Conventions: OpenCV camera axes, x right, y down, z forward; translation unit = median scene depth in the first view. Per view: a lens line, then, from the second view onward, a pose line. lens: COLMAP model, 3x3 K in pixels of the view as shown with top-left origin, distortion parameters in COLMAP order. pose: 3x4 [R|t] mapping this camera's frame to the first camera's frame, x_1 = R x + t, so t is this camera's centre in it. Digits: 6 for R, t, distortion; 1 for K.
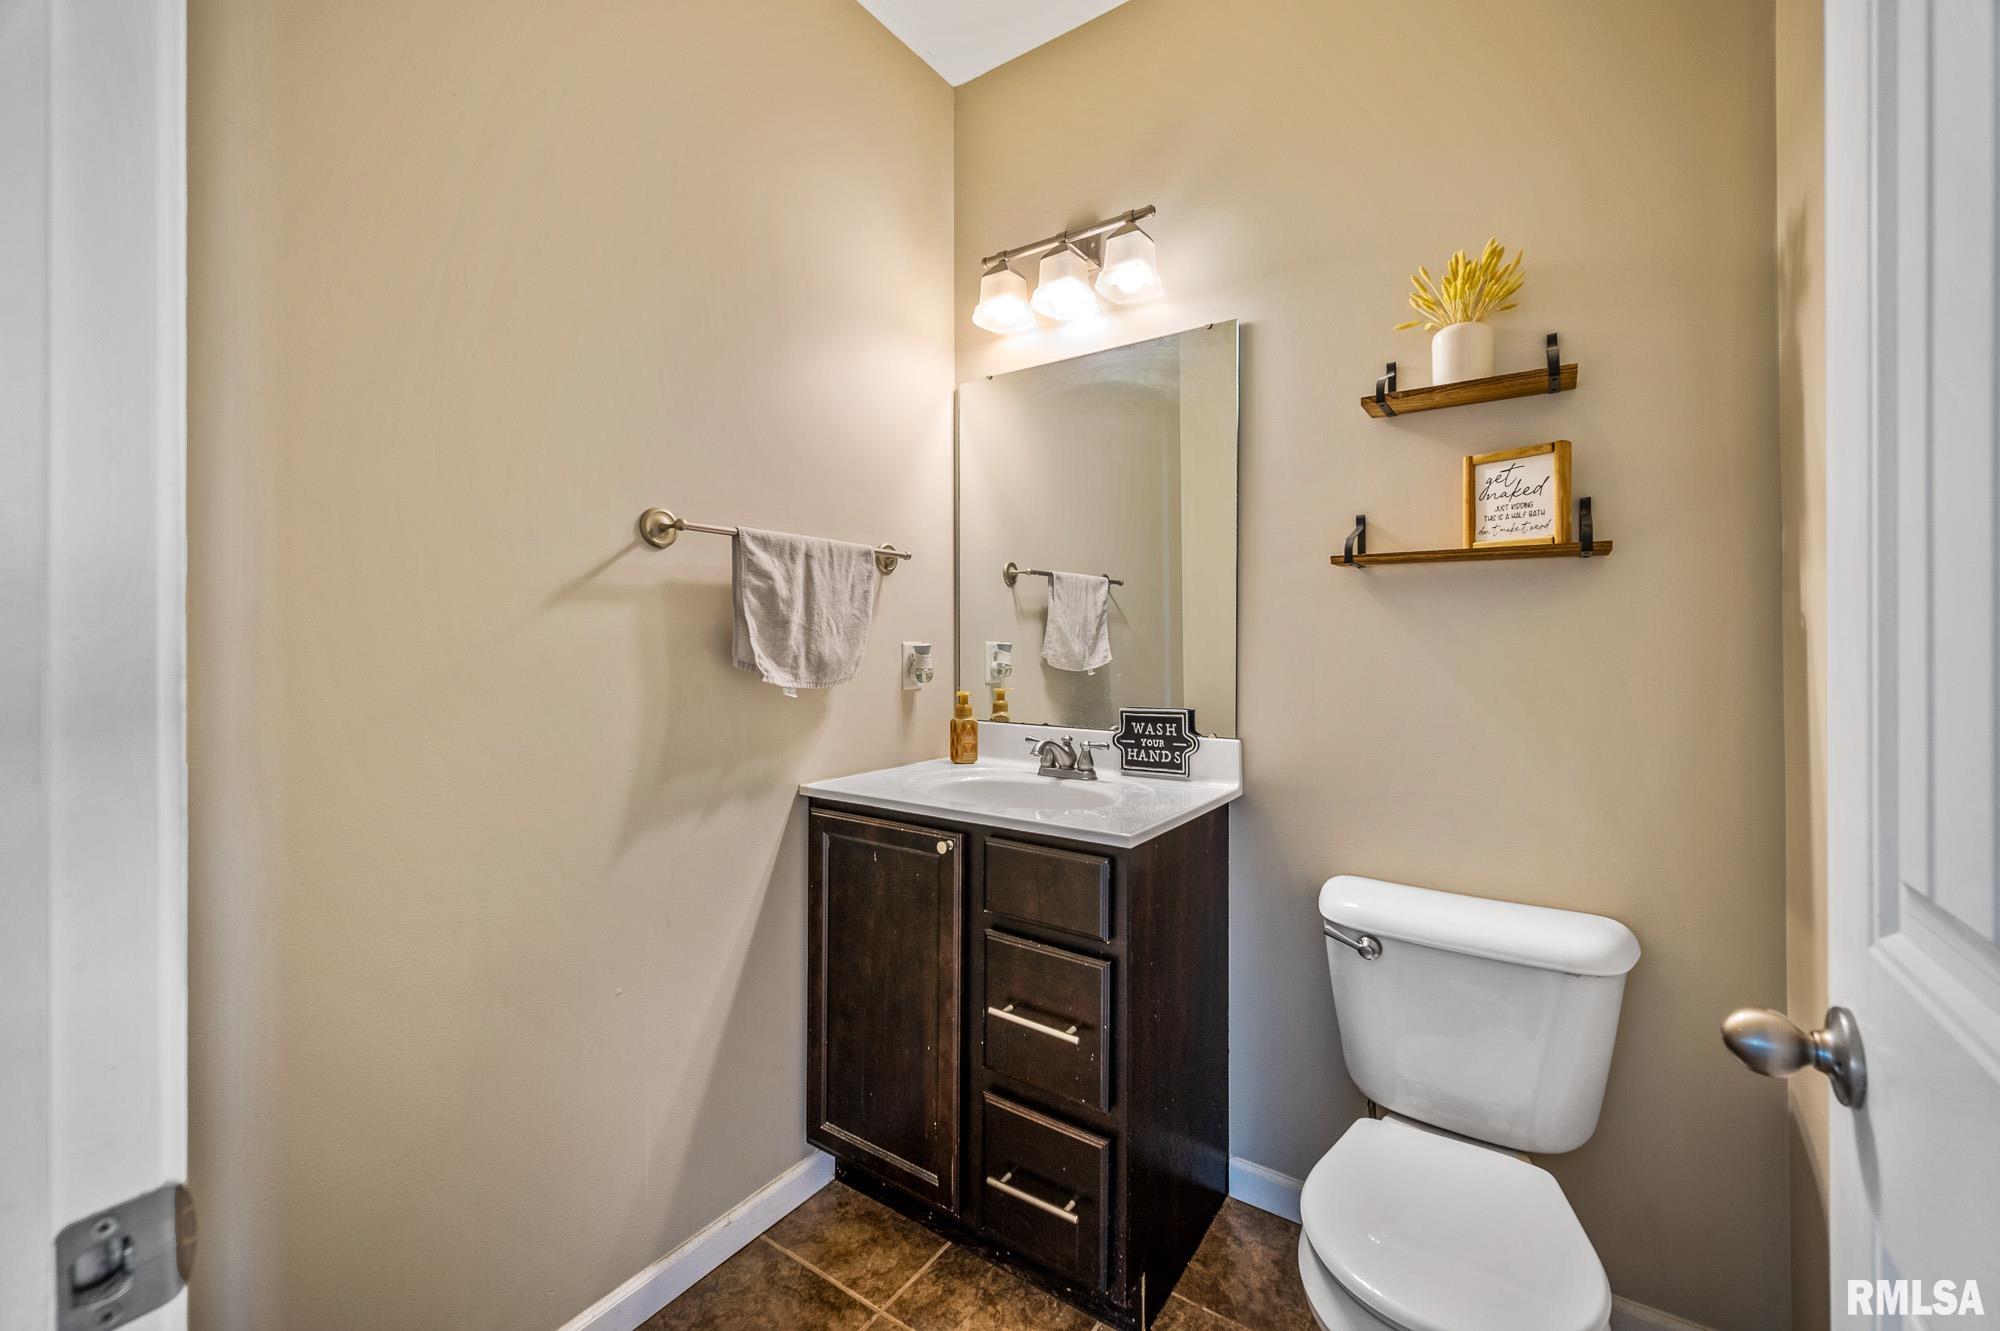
lens RADIAL K [[798.2, 0, 1007.2], [0, 798.2, 648.2], [0, 0, 1]] dist [0.001302, 0.000000]
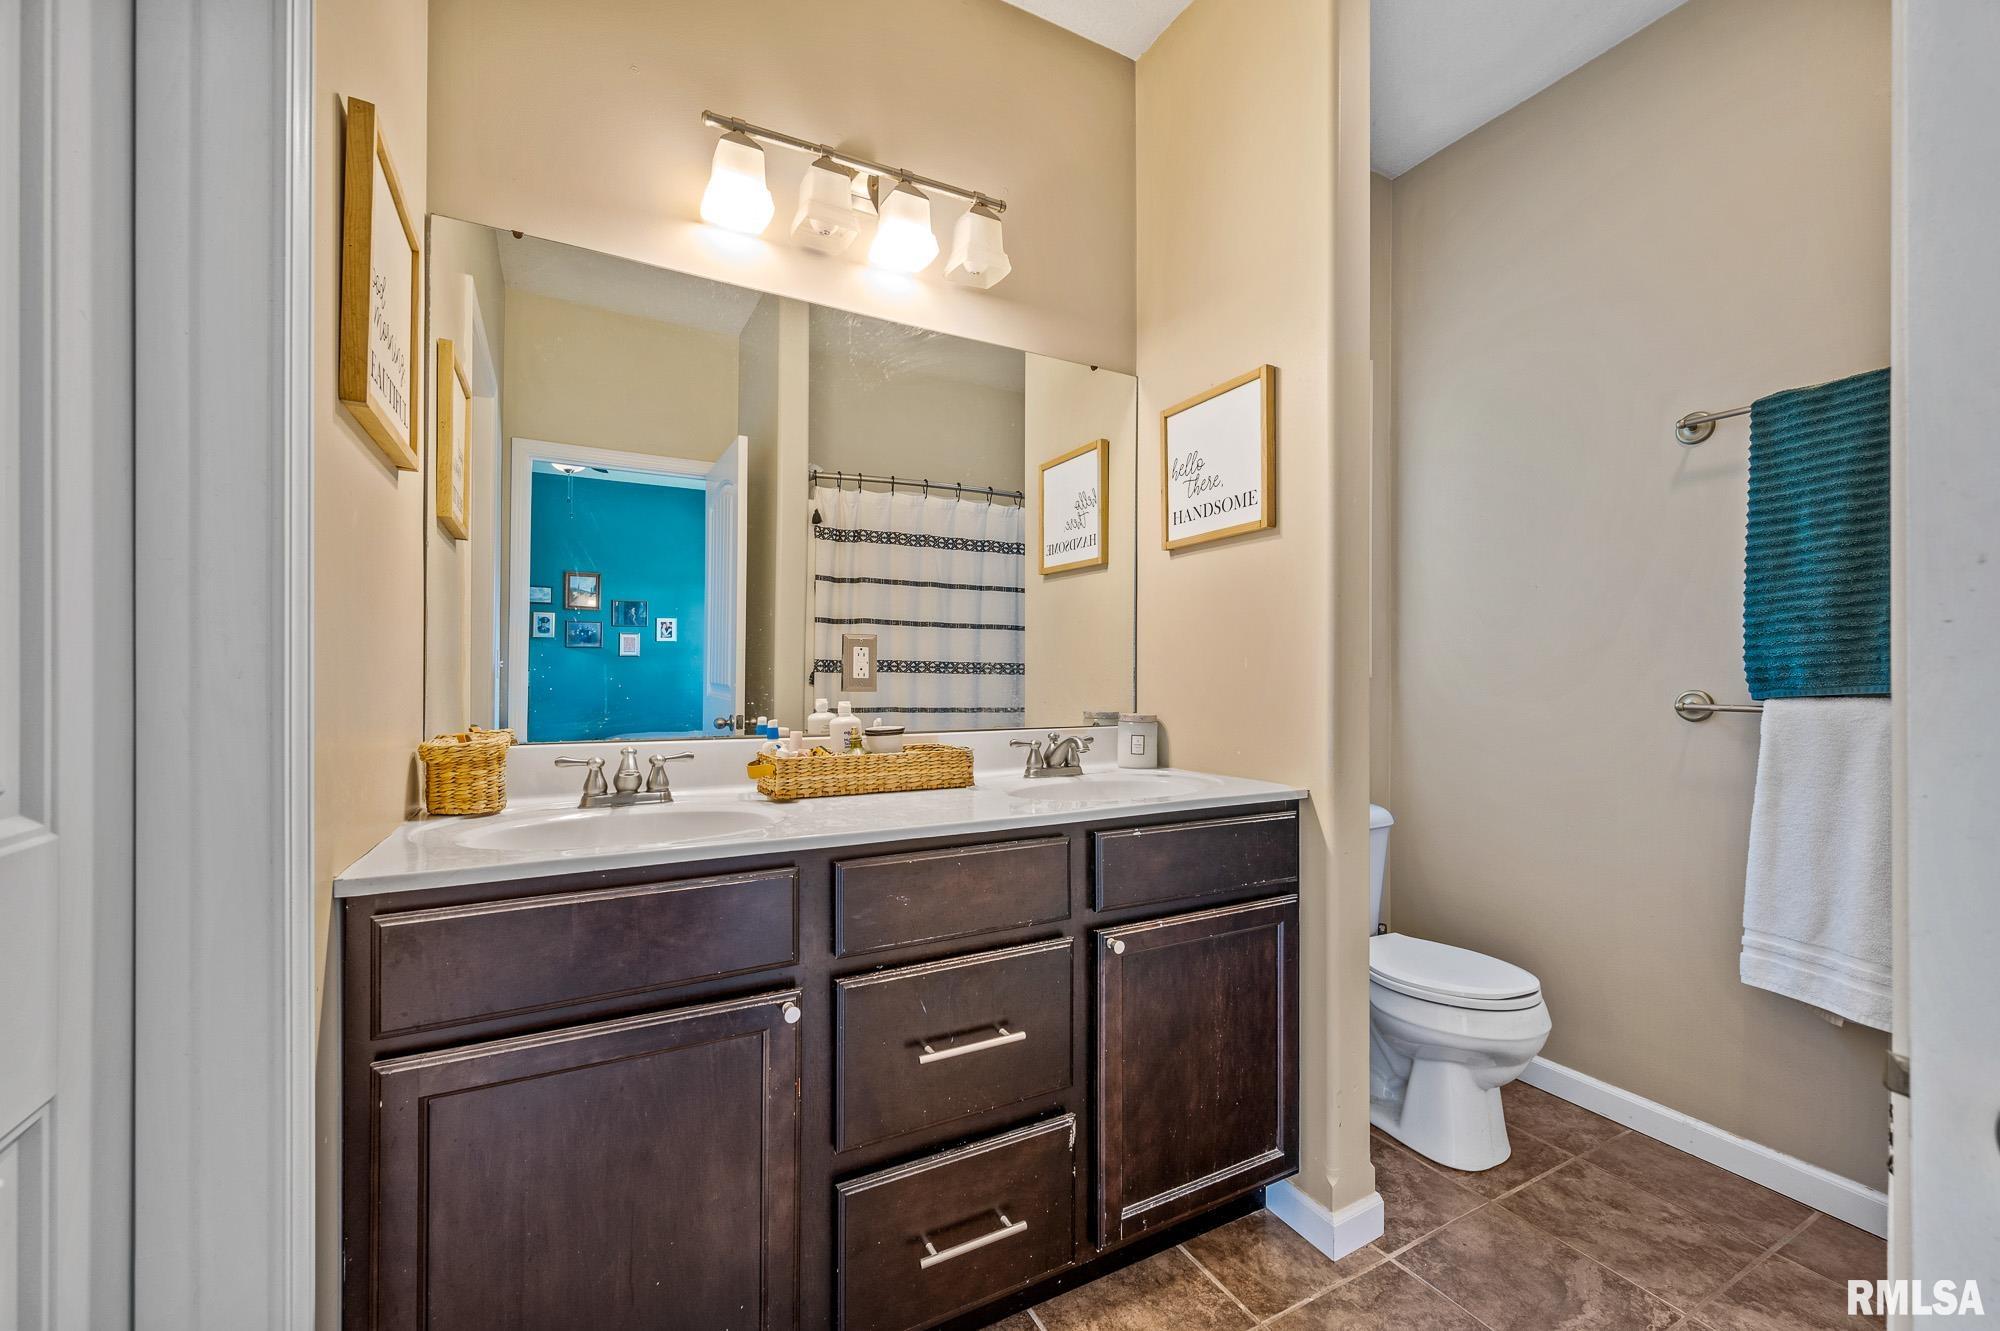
lens RADIAL K [[798.2, 0, 1007.2], [0, 798.2, 648.2], [0, 0, 1]] dist [0.001302, 0.000000]
pose [[0.462025, 0.015016, 0.886740, -0.575053], [-0.005929, 0.999887, -0.013843, 0.025704], [-0.886847, 0.001139, 0.462062, 0.419787]]
